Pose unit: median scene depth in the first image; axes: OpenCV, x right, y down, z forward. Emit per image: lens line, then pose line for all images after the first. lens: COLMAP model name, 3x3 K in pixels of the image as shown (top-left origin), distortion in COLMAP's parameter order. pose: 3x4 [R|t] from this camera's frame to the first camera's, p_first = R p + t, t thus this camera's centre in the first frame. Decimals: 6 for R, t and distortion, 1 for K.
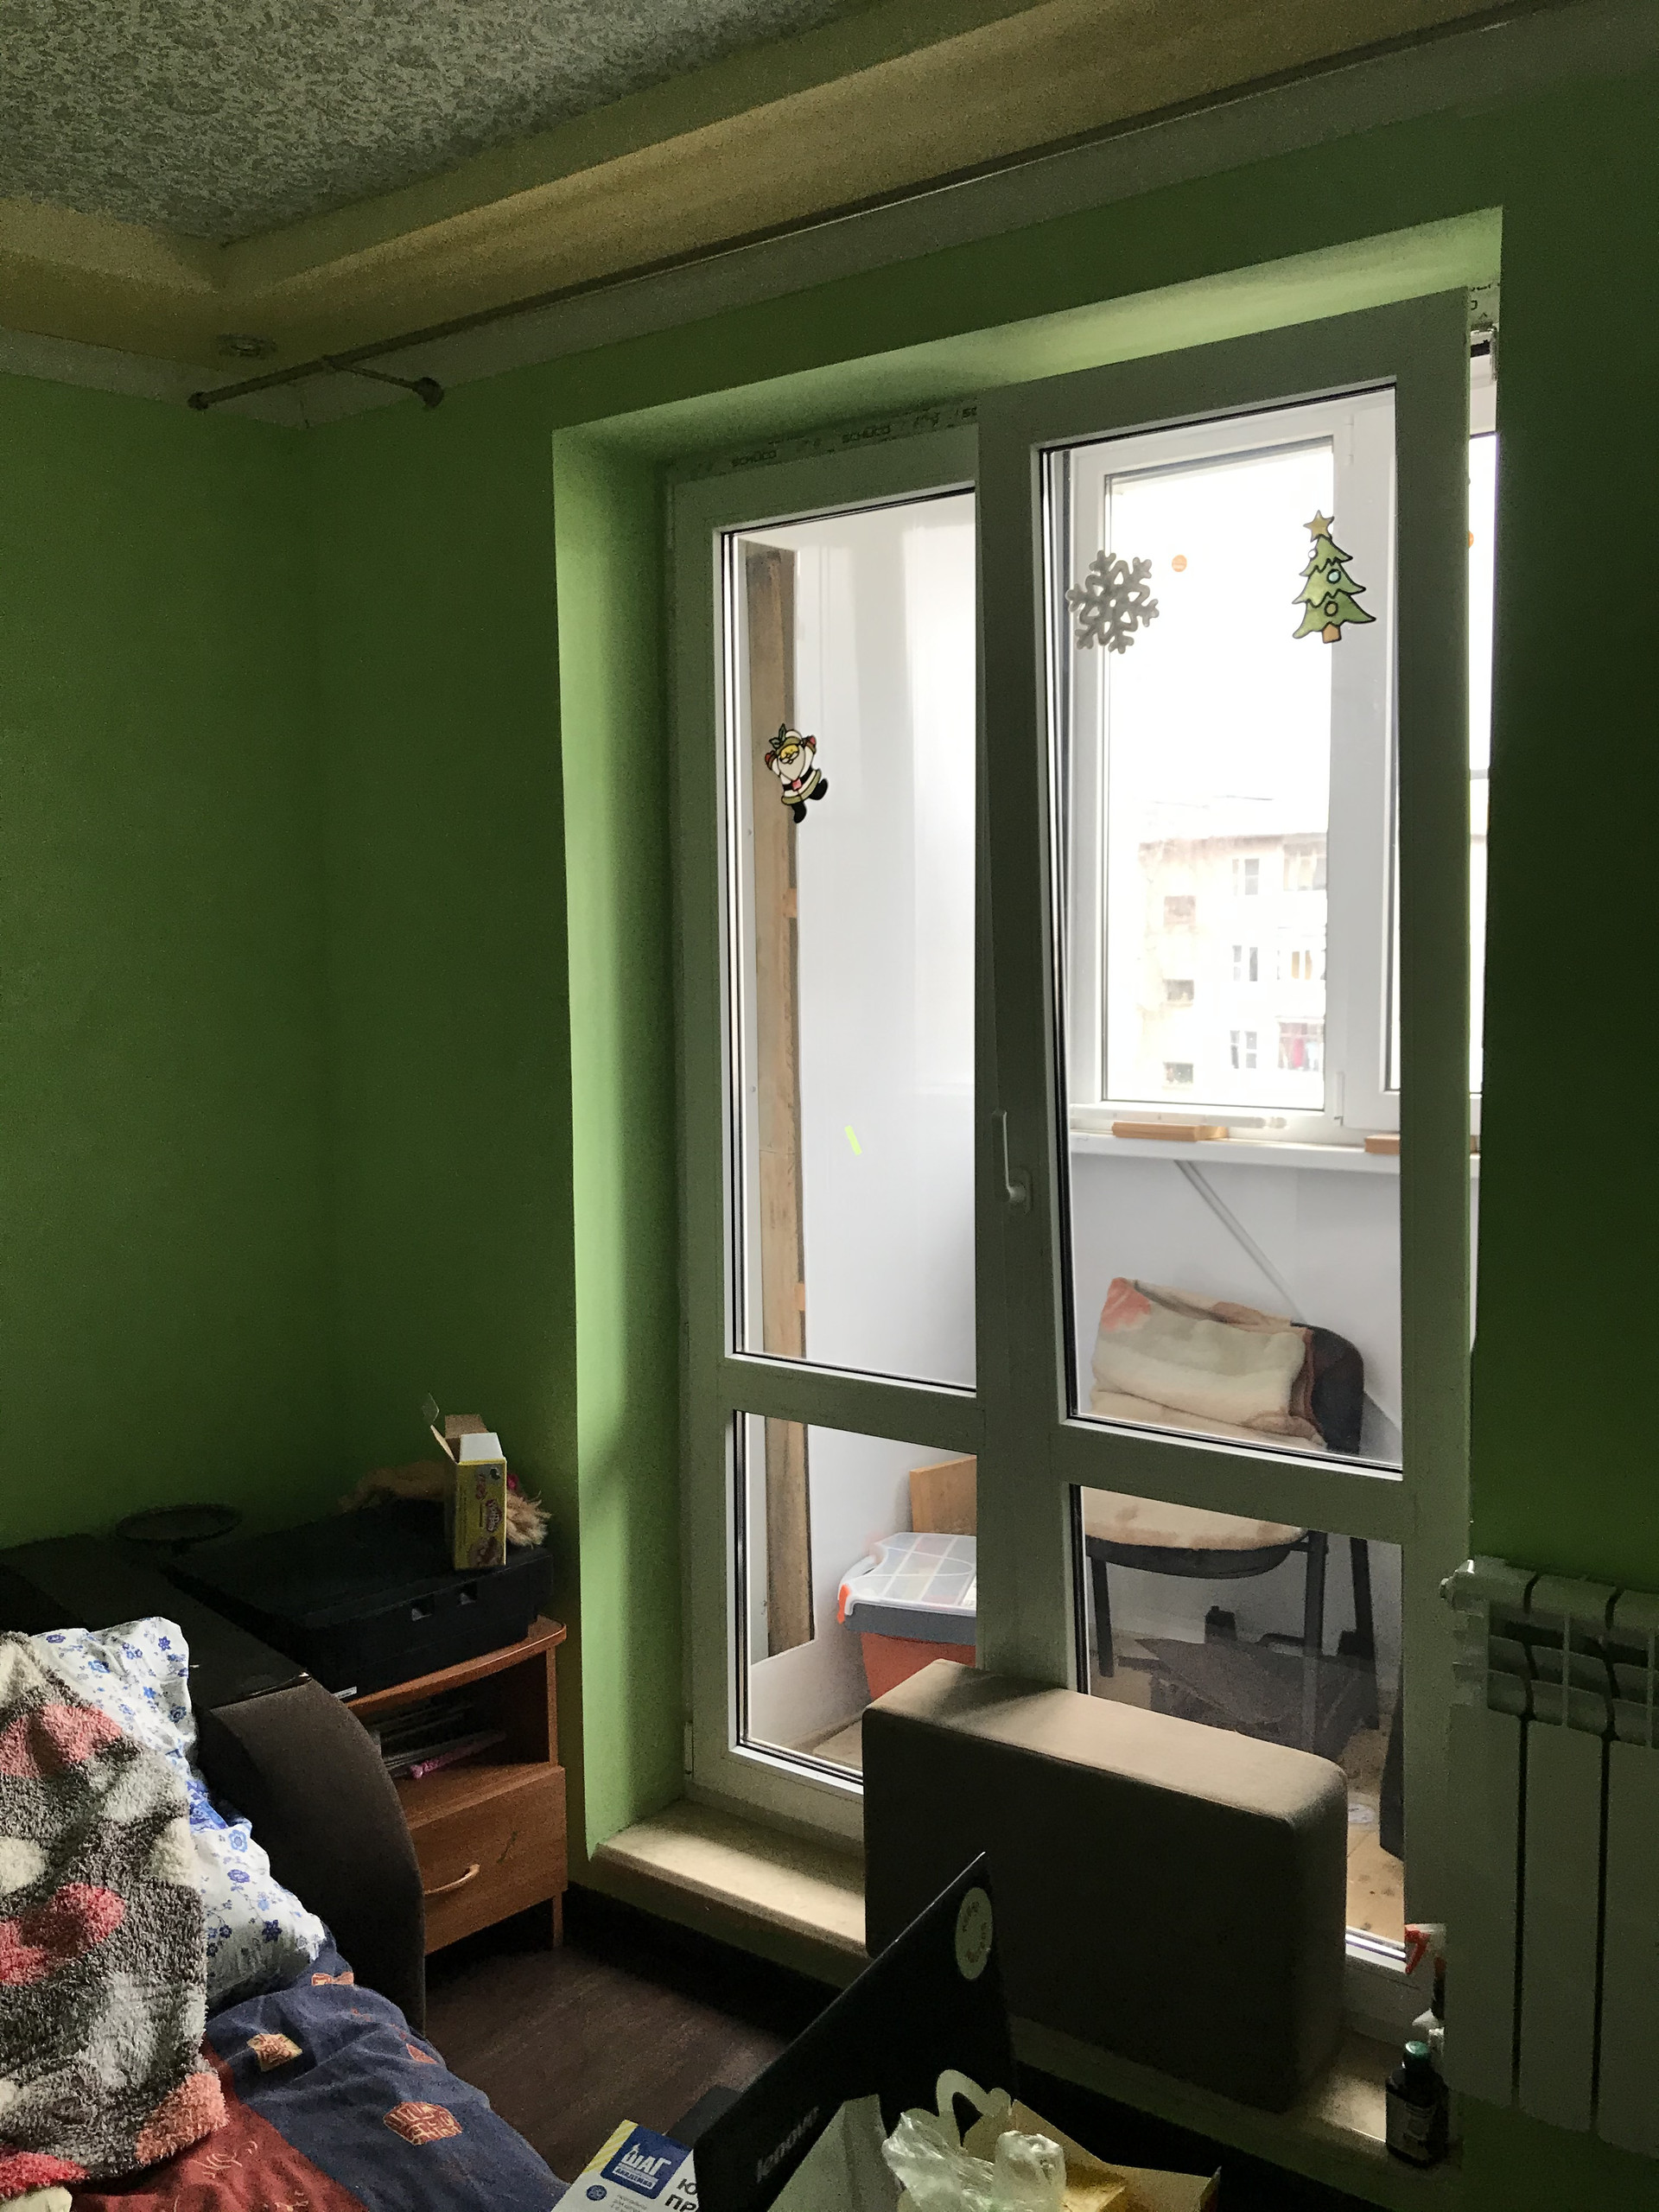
lens RADIAL K [[1806.7, 0, 835.5], [0, 1806.7, 1117.8], [0, 0, 1]] dist [0.038704, -0.058948]
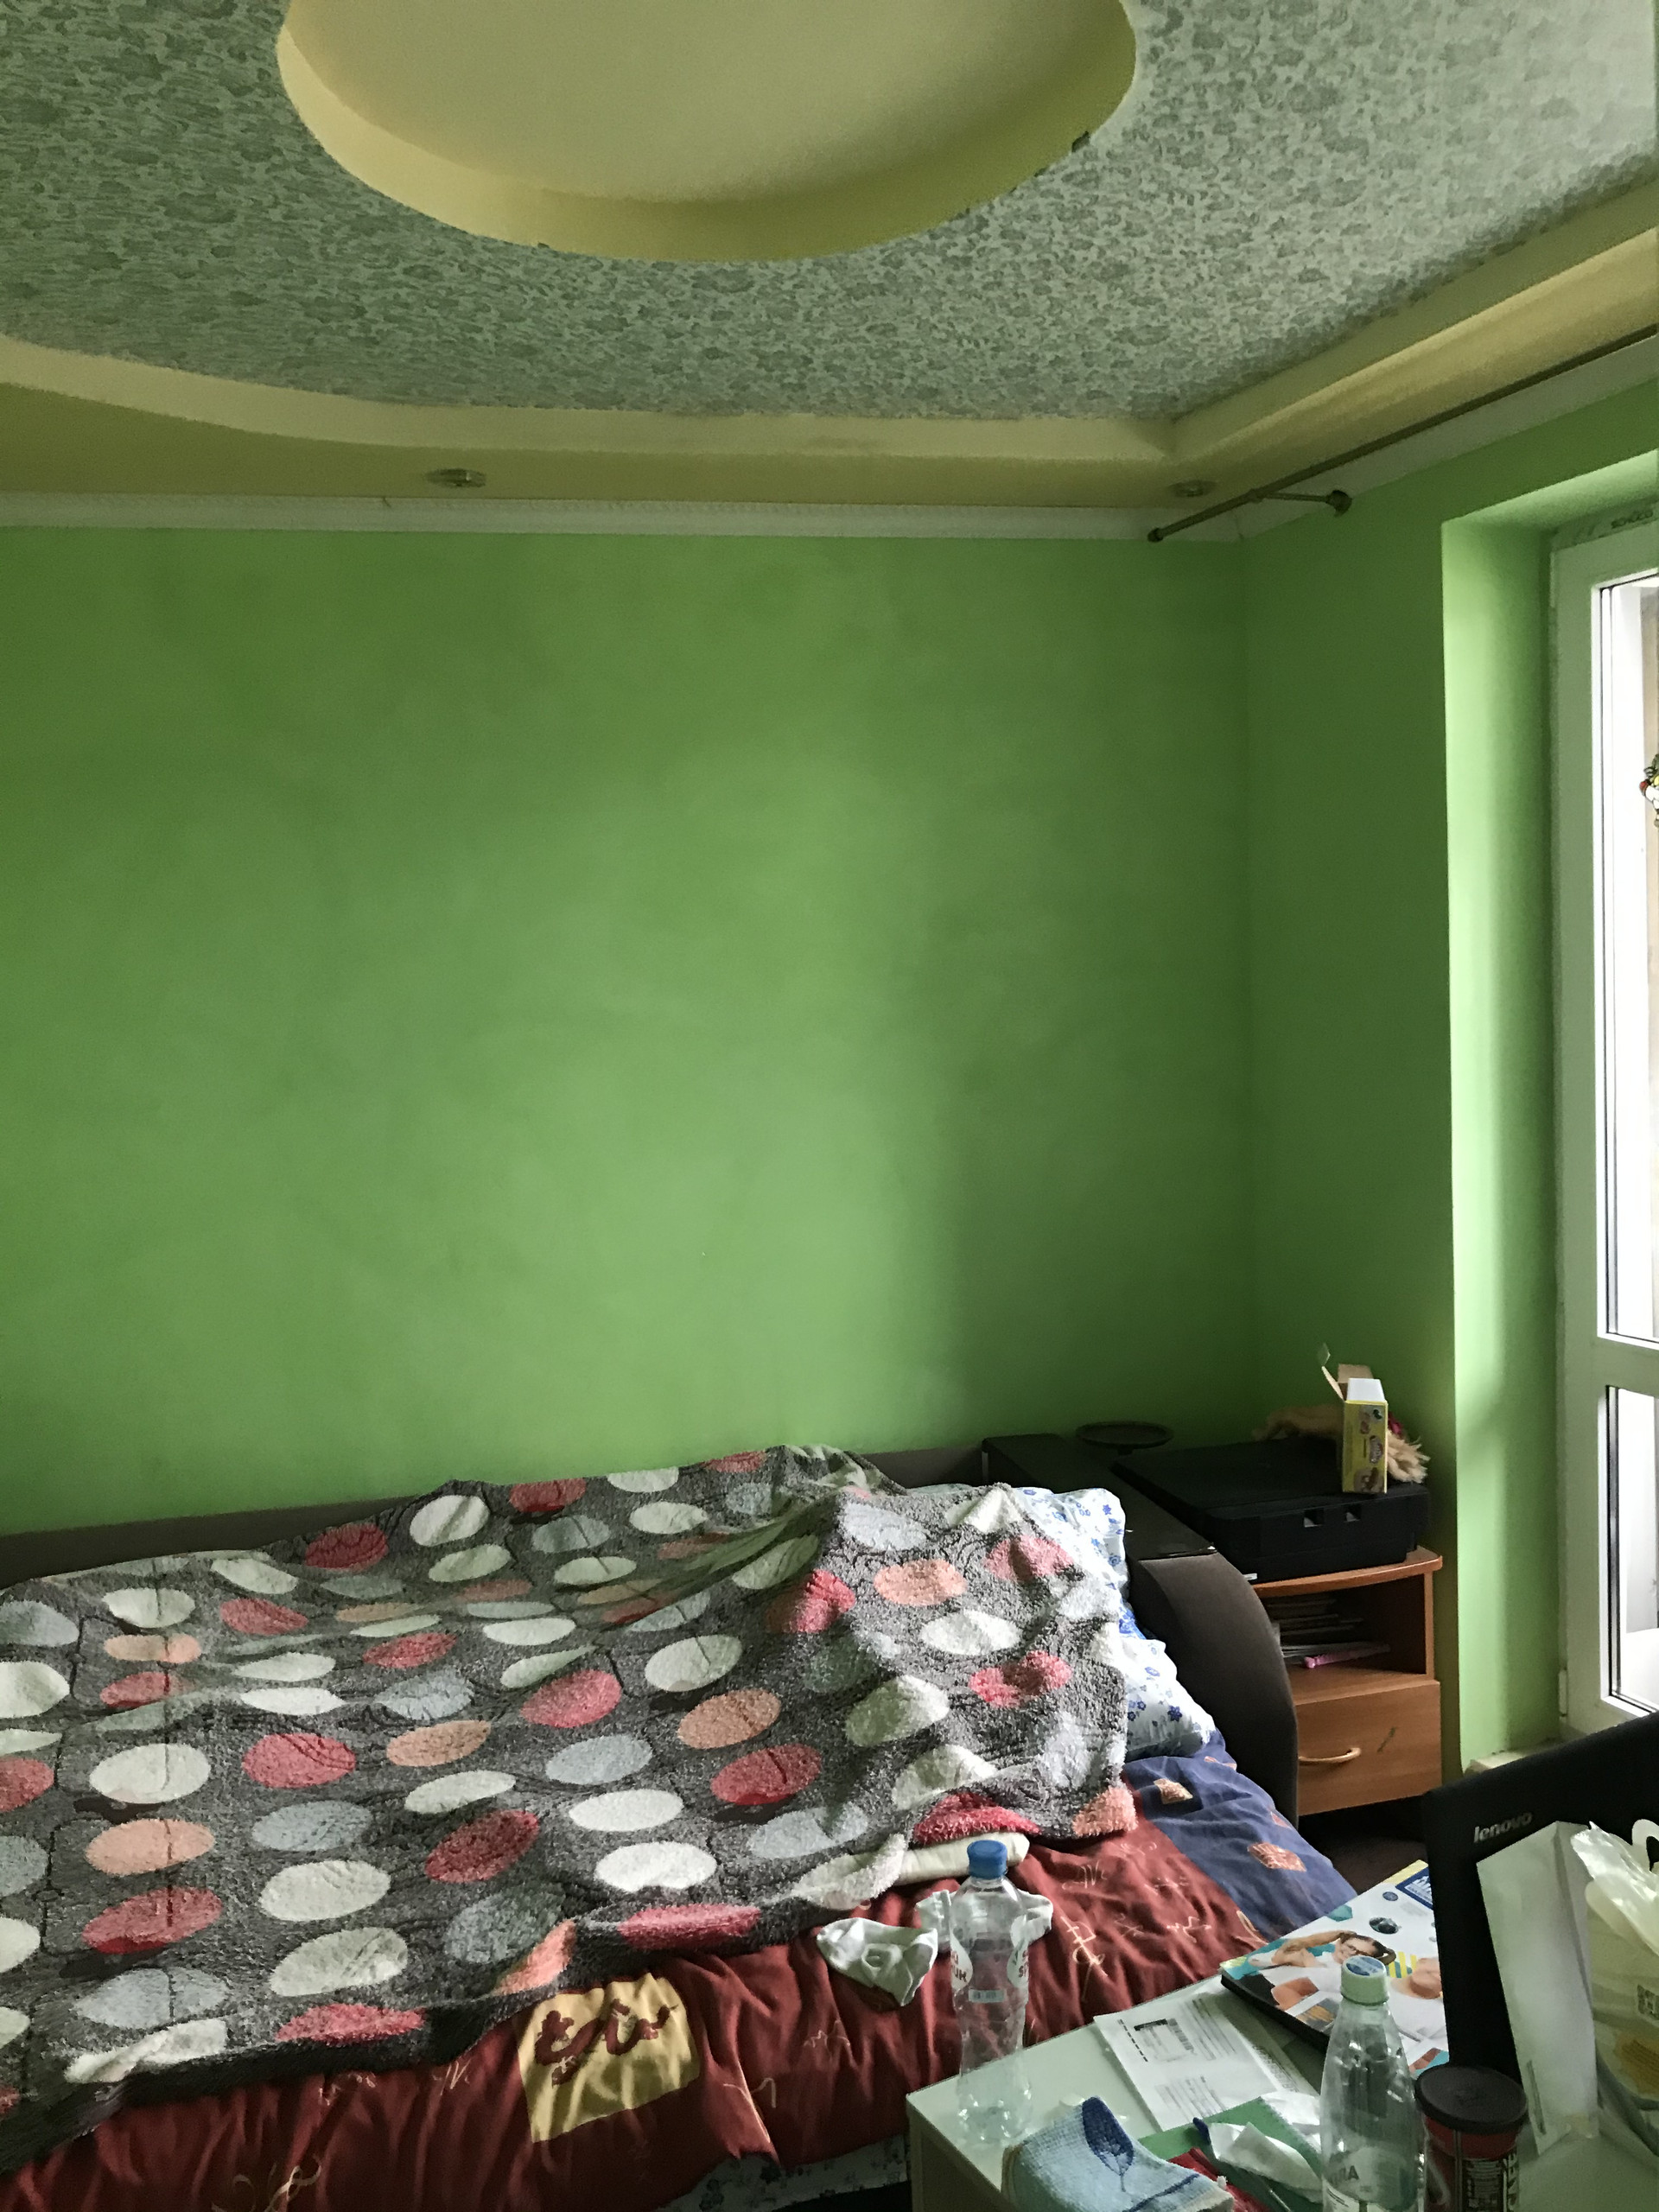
lens RADIAL K [[1806.7, 0, 835.5], [0, 1806.7, 1117.8], [0, 0, 1]] dist [0.038704, -0.058948]
pose [[0.867170, 0.016640, -0.497735, 0.116525], [-0.019913, 0.999801, -0.001267, 0.018115], [0.497615, 0.011010, 0.867328, -0.253840]]
